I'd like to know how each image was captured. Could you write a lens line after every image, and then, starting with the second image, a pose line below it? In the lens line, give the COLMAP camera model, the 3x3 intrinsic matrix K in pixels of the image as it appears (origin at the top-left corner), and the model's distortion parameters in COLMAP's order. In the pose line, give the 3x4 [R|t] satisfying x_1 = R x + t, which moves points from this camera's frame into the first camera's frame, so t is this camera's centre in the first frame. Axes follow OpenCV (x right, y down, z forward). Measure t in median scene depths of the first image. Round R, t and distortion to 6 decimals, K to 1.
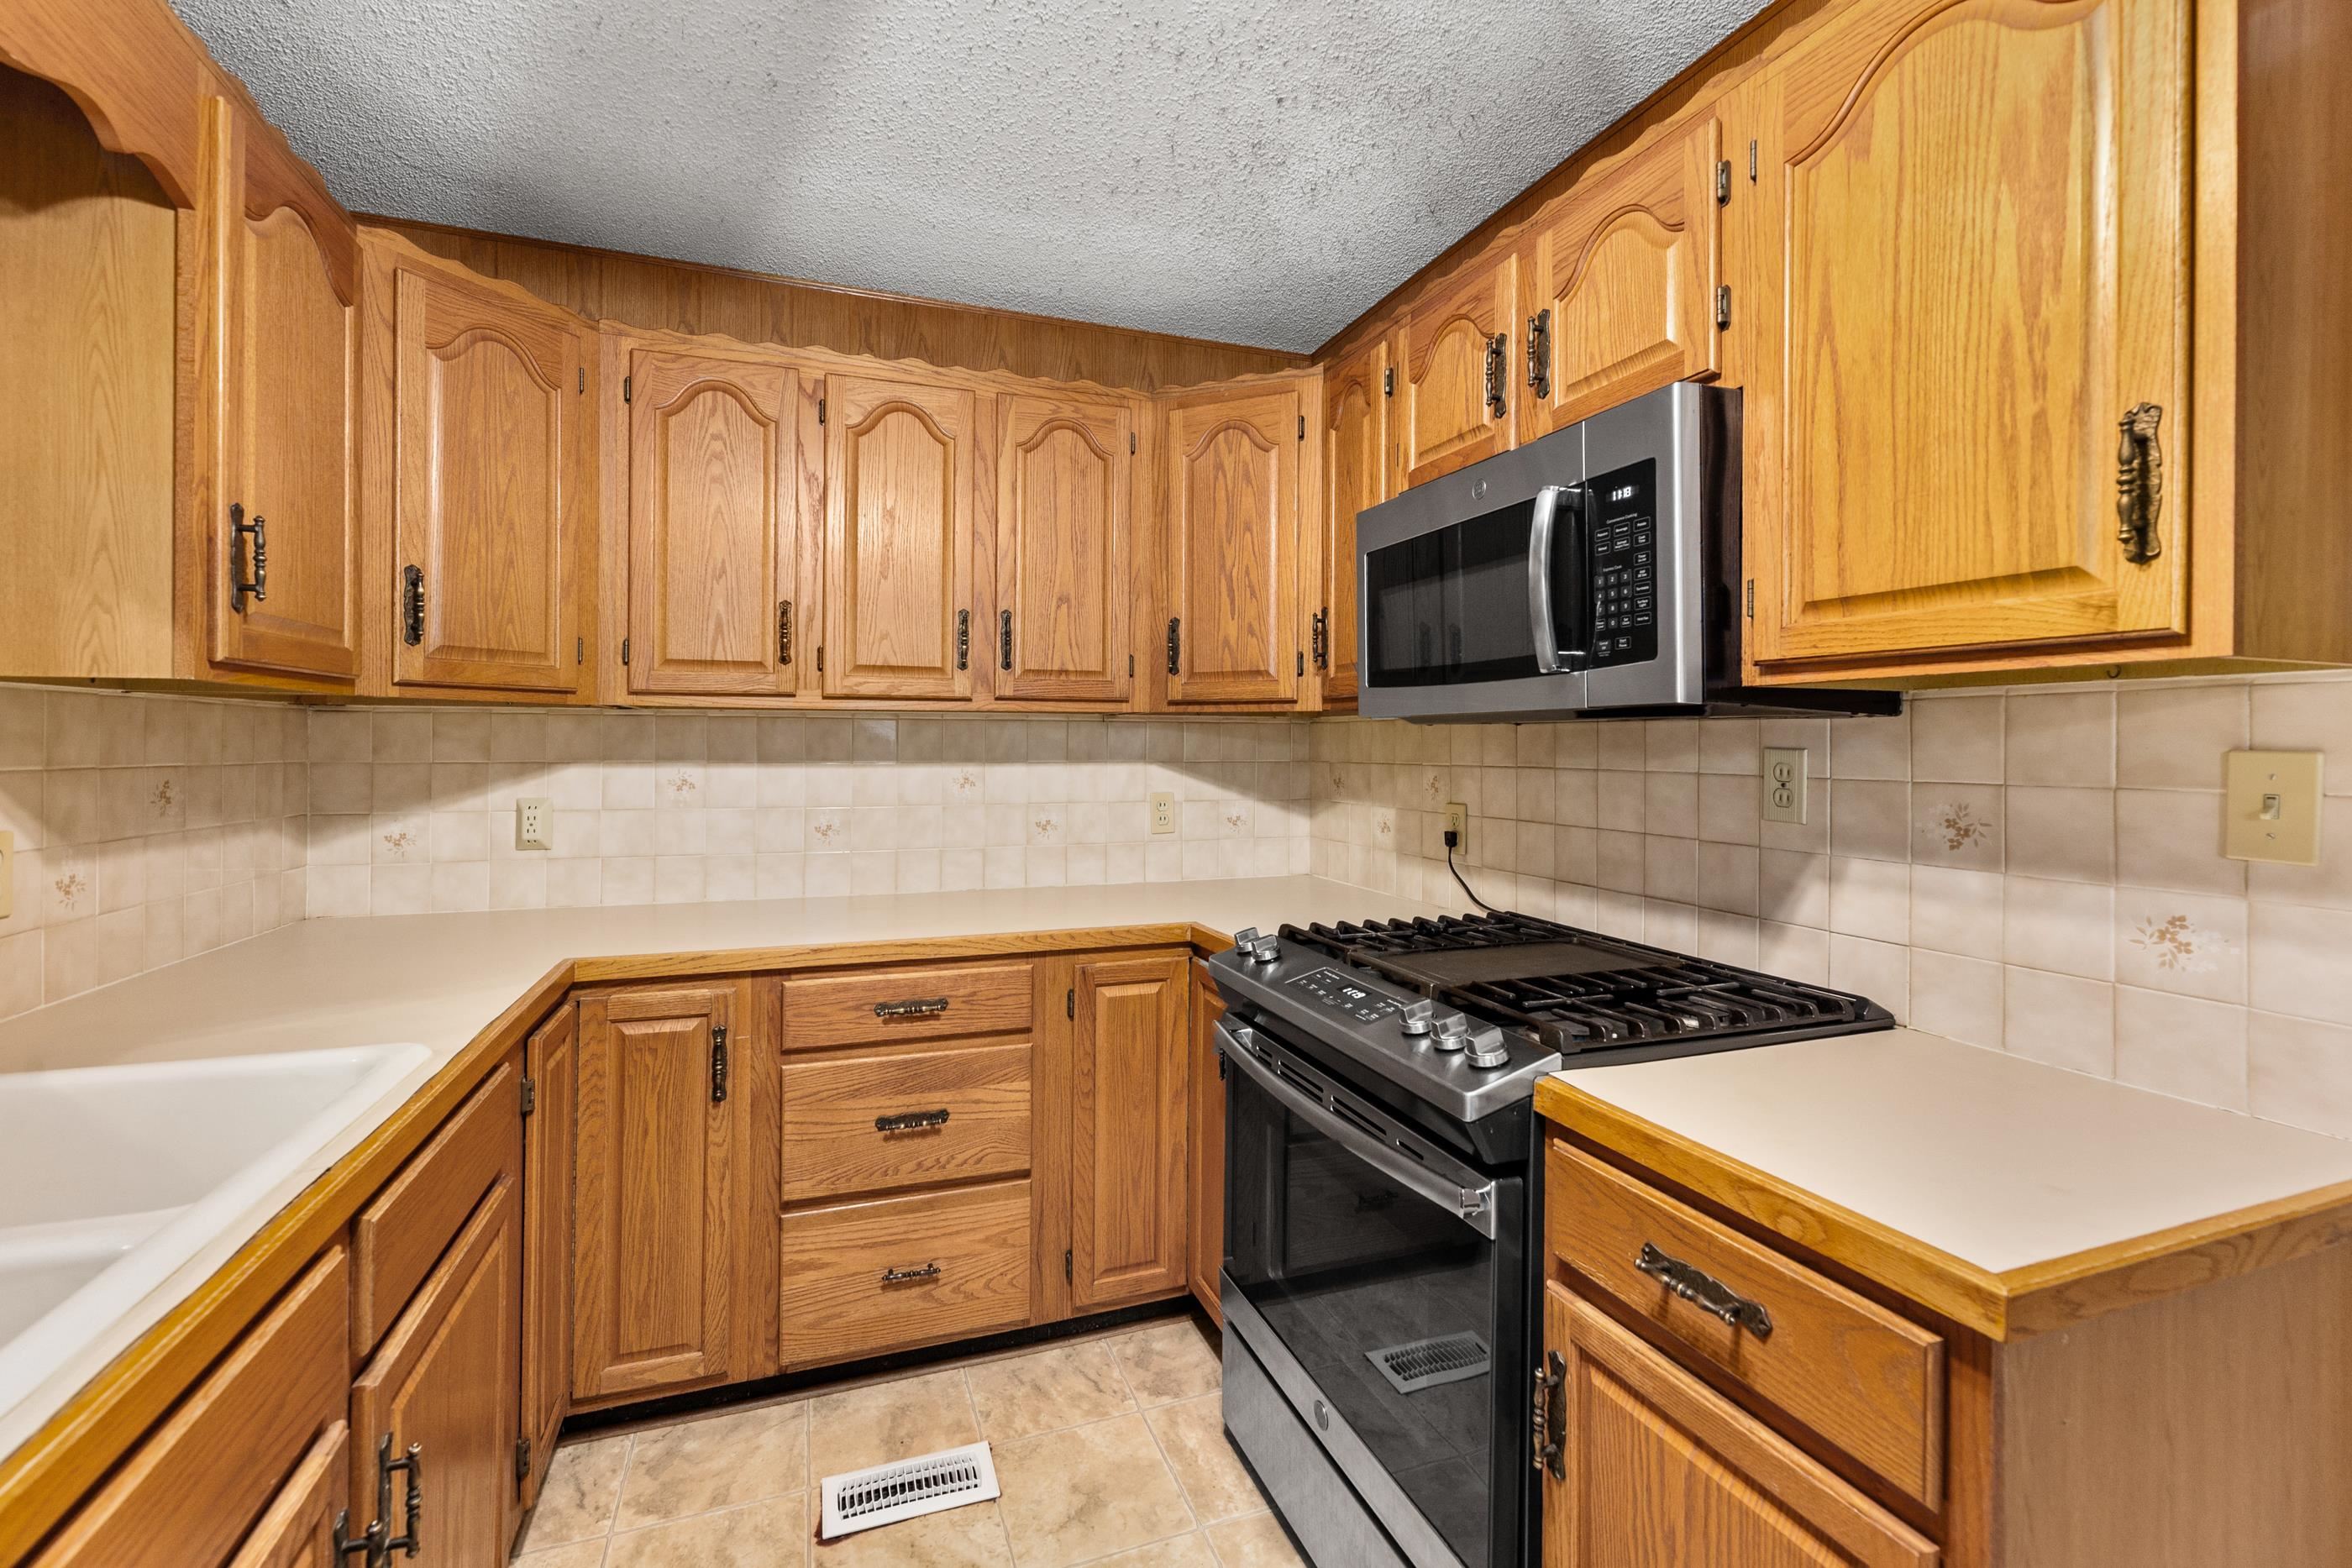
lens RADIAL K [[965.8, 0, 1132.1], [0, 965.8, 751.5], [0, 0, 1]] dist [-0.000081, -0.000067]
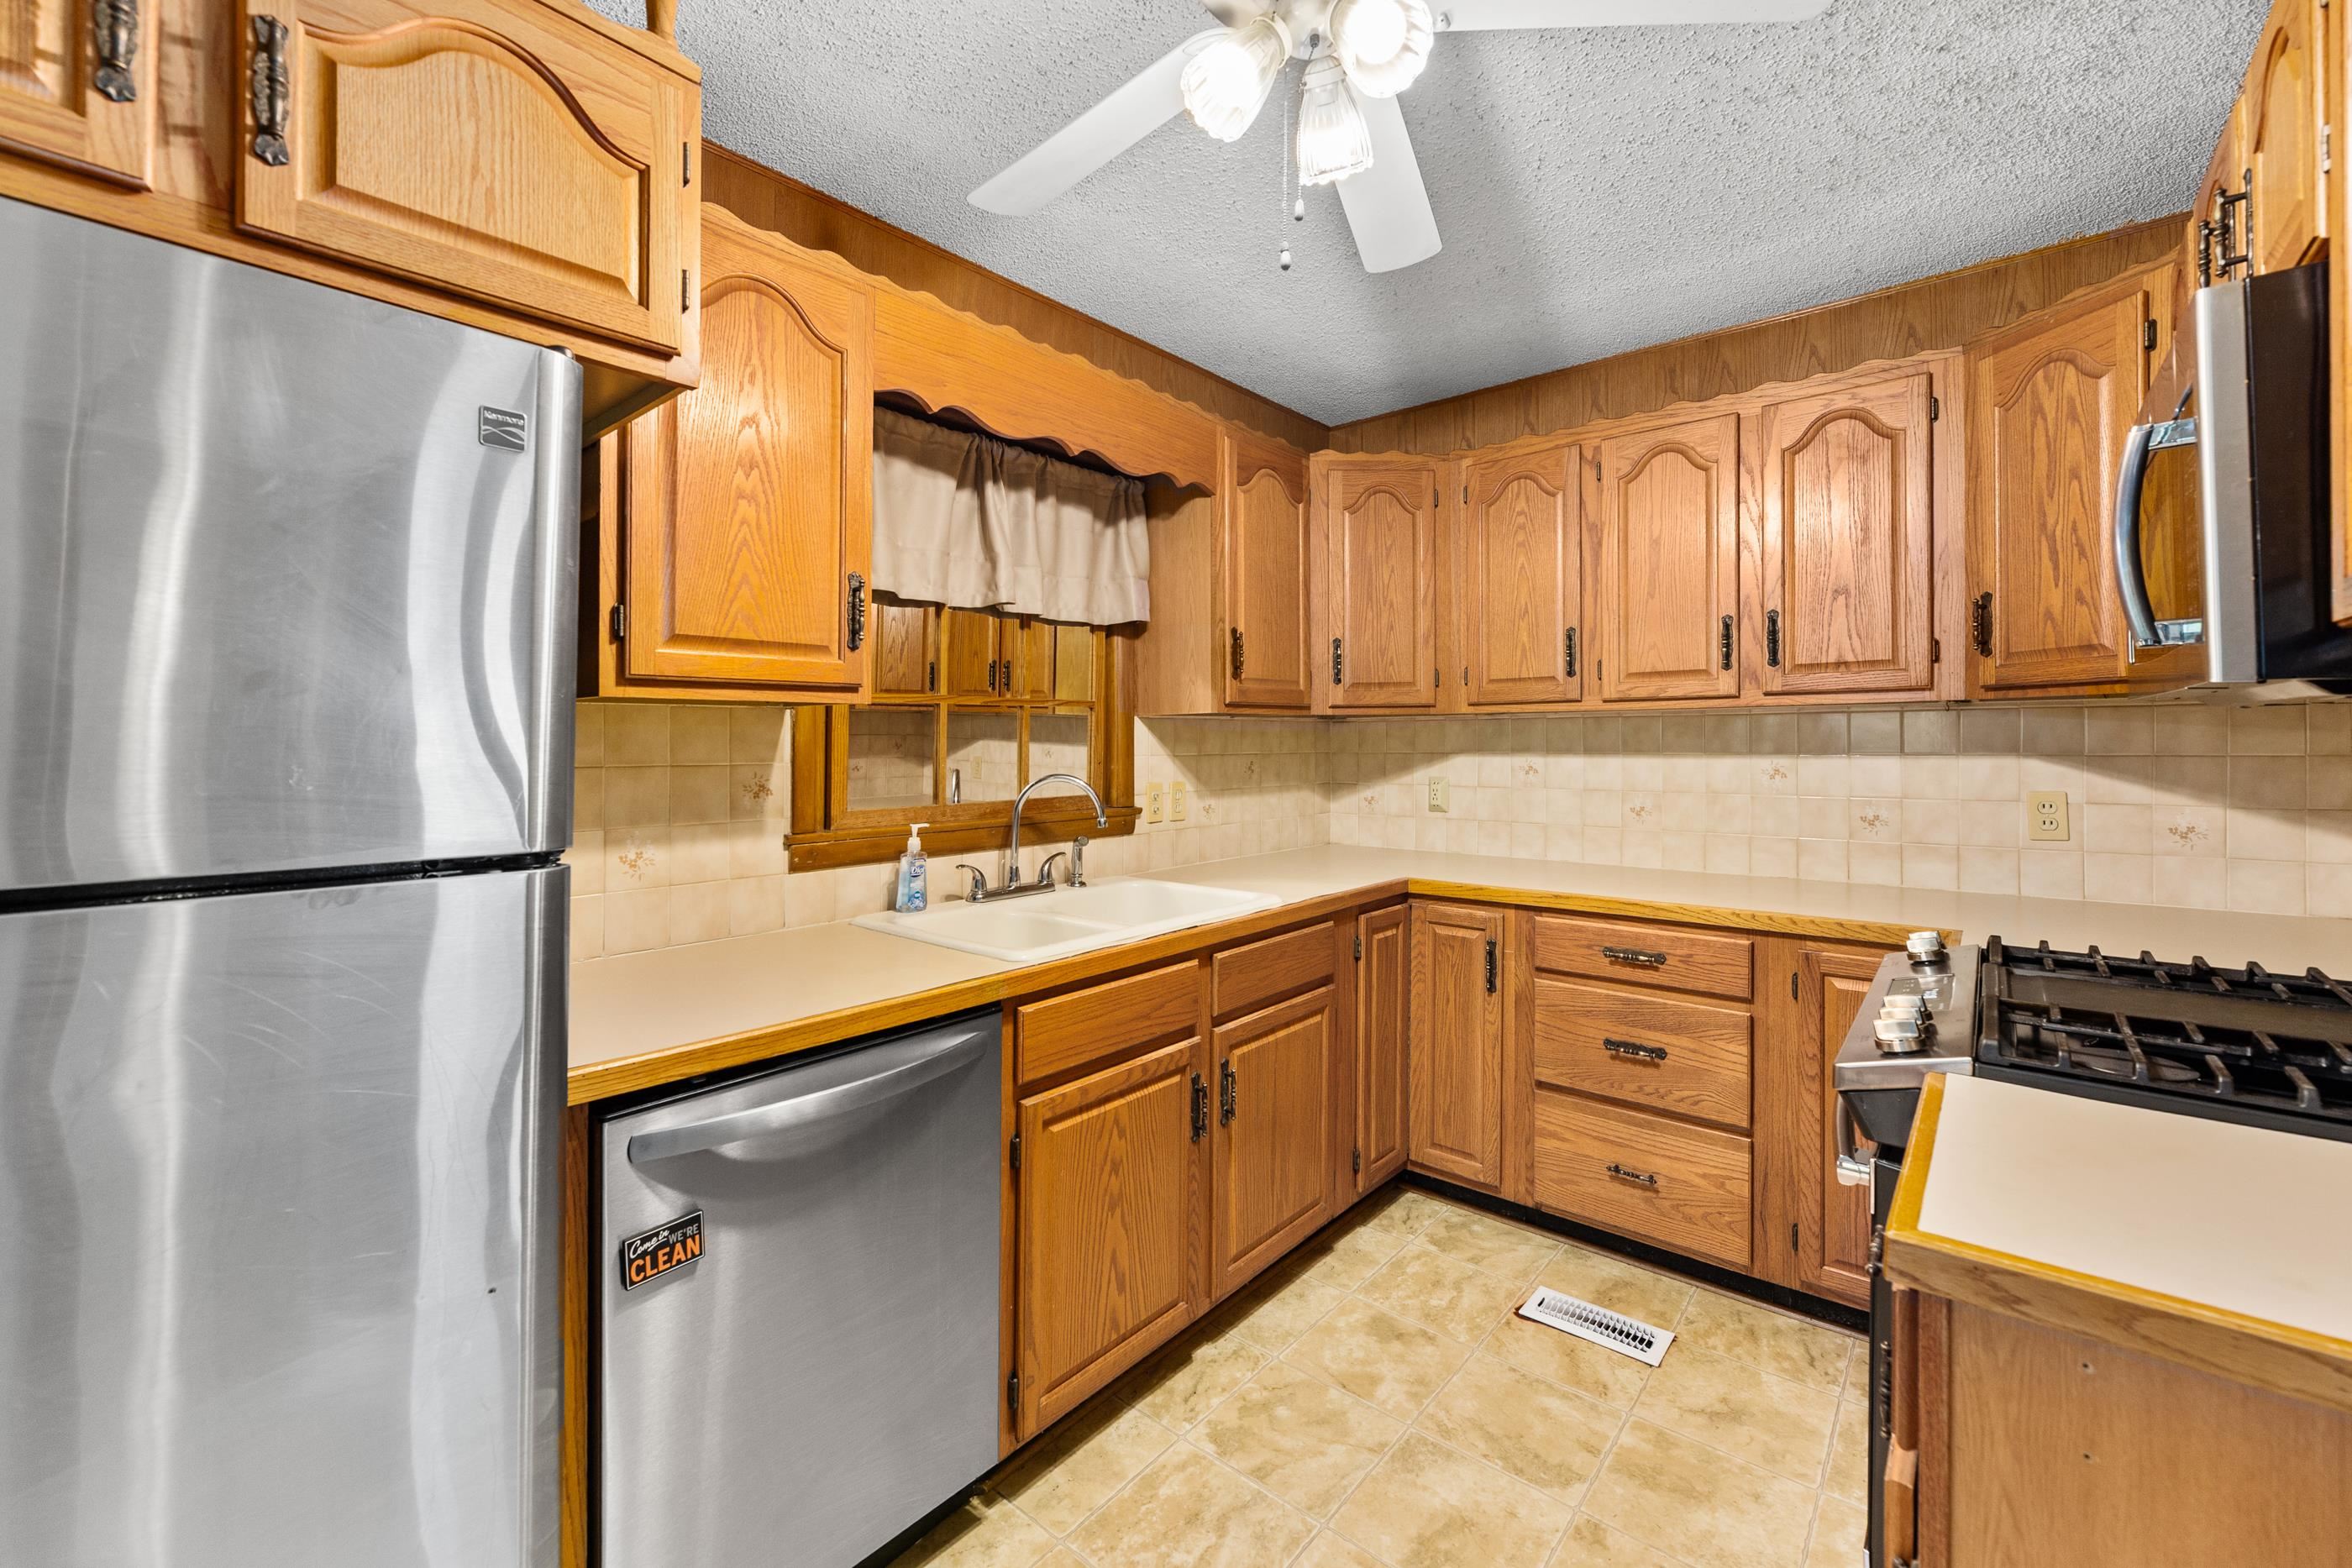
lens RADIAL K [[965.8, 0, 1161.0], [0, 965.8, 746.7], [0, 0, 1]] dist [-0.000081, -0.000067]
pose [[0.494961, -0.002487, -0.868912, 0.588492], [0.004991, 0.999988, -0.000019, -0.000460], [0.868901, -0.004328, 0.494967, -0.125246]]
